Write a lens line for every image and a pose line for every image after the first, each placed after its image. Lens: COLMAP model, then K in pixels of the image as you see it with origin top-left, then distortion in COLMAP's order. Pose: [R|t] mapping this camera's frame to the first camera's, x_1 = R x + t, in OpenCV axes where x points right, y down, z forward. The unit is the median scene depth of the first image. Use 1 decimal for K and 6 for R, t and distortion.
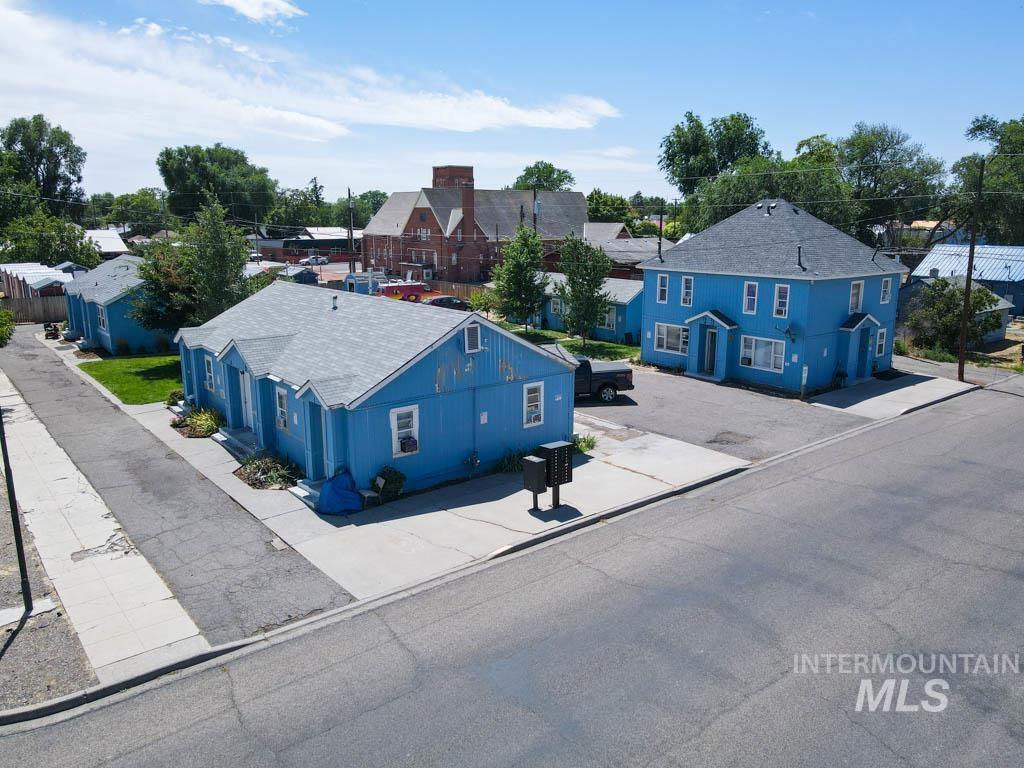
lens RADIAL K [[753.2, 0, 513.1], [0, 753.2, 381.8], [0, 0, 1]] dist [0.002250, 0.013600]
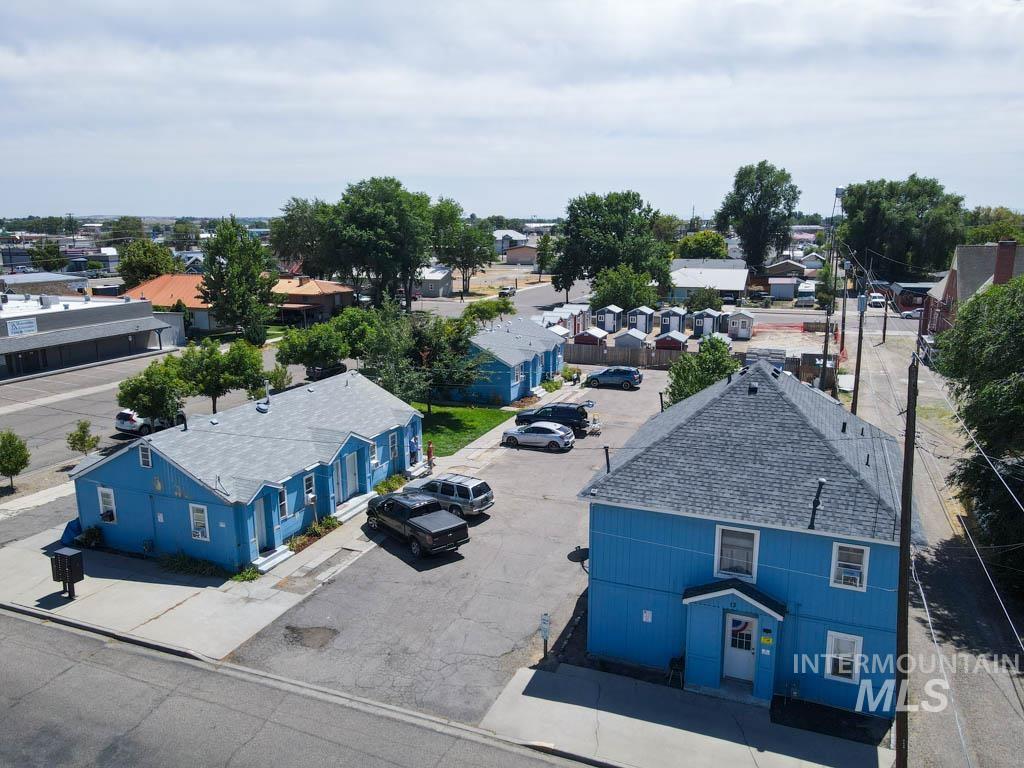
lens RADIAL K [[753.2, 0, 512.9], [0, 753.2, 380.8], [0, 0, 1]] dist [0.002250, 0.013600]
pose [[0.486404, 0.175162, -0.855996, 0.957000], [-0.183854, 0.978282, 0.095714, -0.301561], [0.854171, 0.110823, 0.508045, 0.610072]]
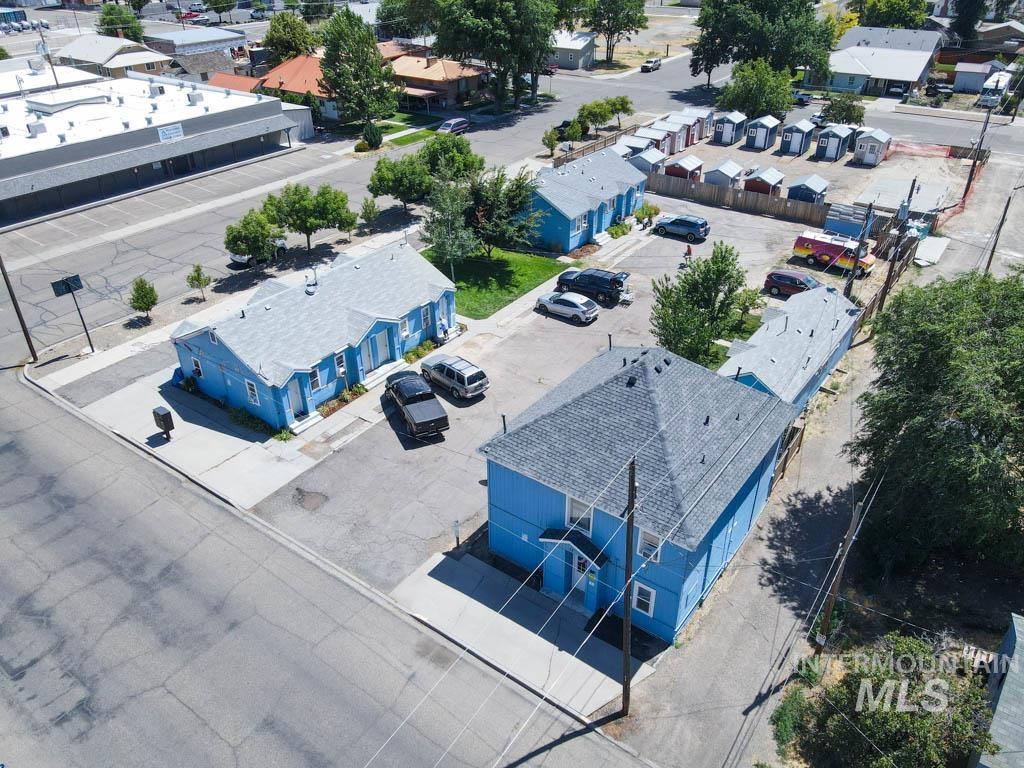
lens RADIAL K [[753.2, 0, 508.8], [0, 753.2, 382.9], [0, 0, 1]] dist [0.002250, 0.013600]
pose [[0.258870, 0.507911, -0.821592, 1.127686], [-0.201035, 0.860291, 0.468492, -0.647655], [0.944760, 0.043890, 0.324811, 0.763997]]
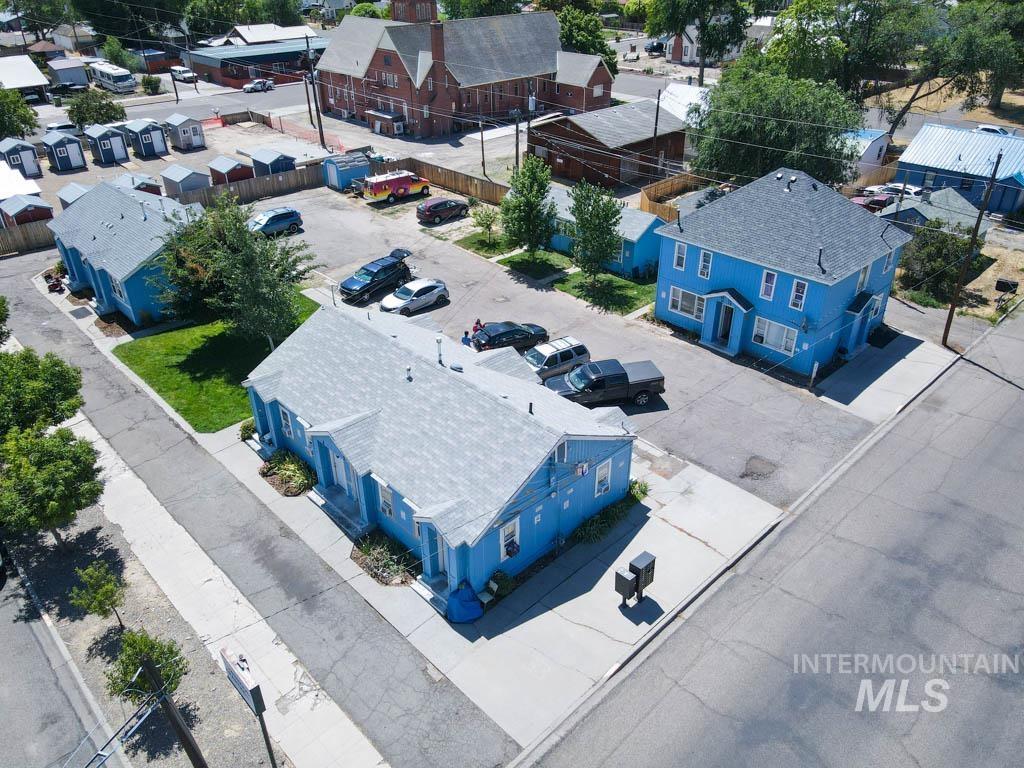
lens RADIAL K [[753.2, 0, 512.2], [0, 753.2, 384.0], [0, 0, 1]] dist [0.002250, 0.013600]
pose [[0.996406, -0.049052, 0.069054, -0.140913], [0.024695, 0.948068, 0.317107, -0.364203], [-0.081023, -0.314263, 0.945872, -0.024697]]
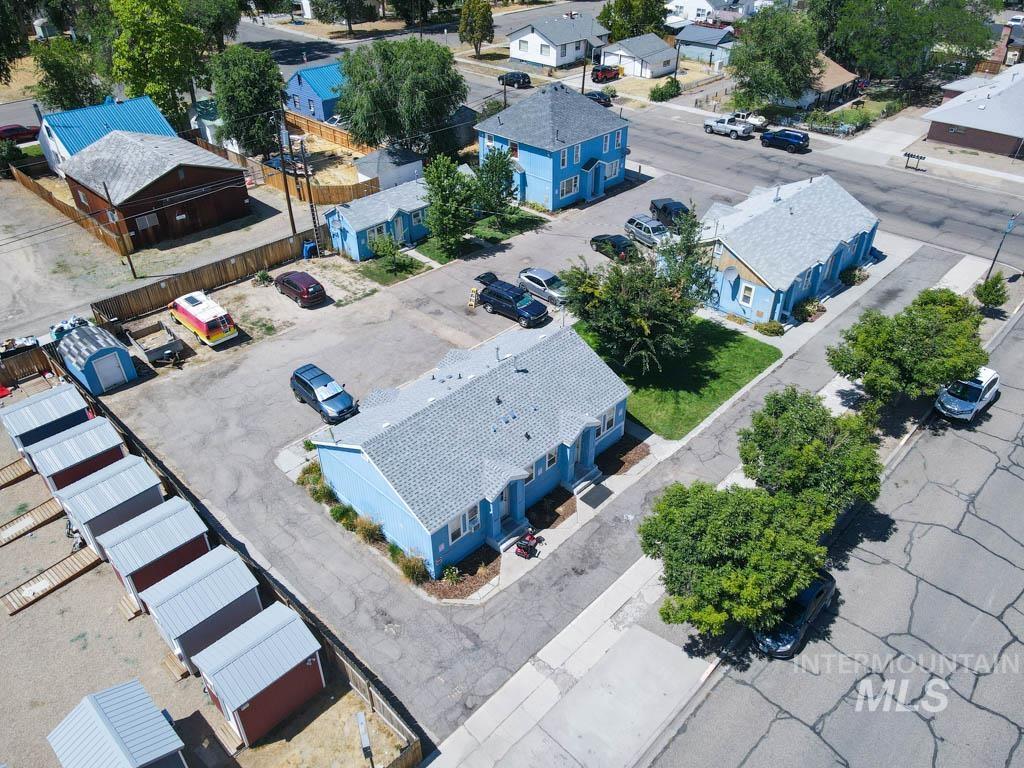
lens RADIAL K [[753.2, 0, 511.0], [0, 753.2, 386.8], [0, 0, 1]] dist [0.002250, 0.013600]
pose [[-0.118407, -0.575933, 0.808877, -1.615696], [0.221170, 0.778846, 0.586926, -0.855392], [-0.968021, 0.248395, 0.035158, 1.454112]]
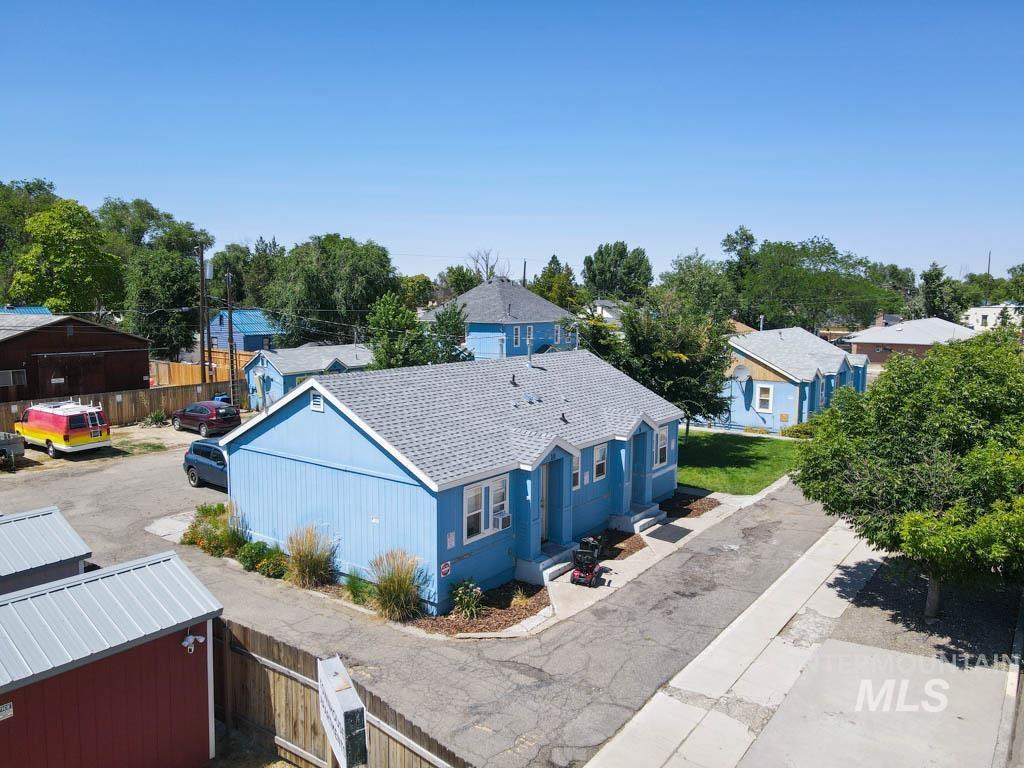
lens RADIAL K [[753.2, 0, 513.3], [0, 753.2, 384.5], [0, 0, 1]] dist [0.002250, 0.013600]
pose [[-0.252249, -0.119095, 0.960306, -1.458676], [0.200196, 0.964504, 0.172202, -0.347435], [-0.946727, 0.235687, -0.219452, 1.671153]]
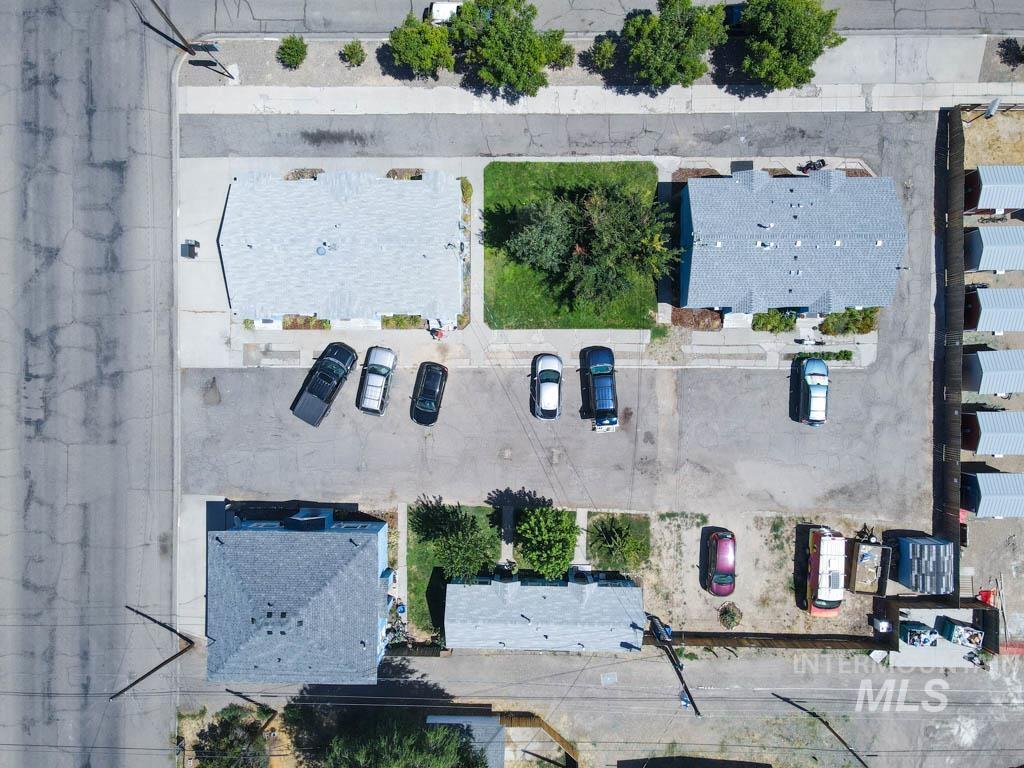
lens RADIAL K [[753.2, 0, 512.4], [0, 753.2, 384.2], [0, 0, 1]] dist [0.002250, 0.013600]
pose [[-0.631944, 0.774984, 0.006859, -0.186161], [-0.159138, -0.138417, 0.977505, -1.609626], [0.758500, 0.616637, 0.210801, 0.988869]]
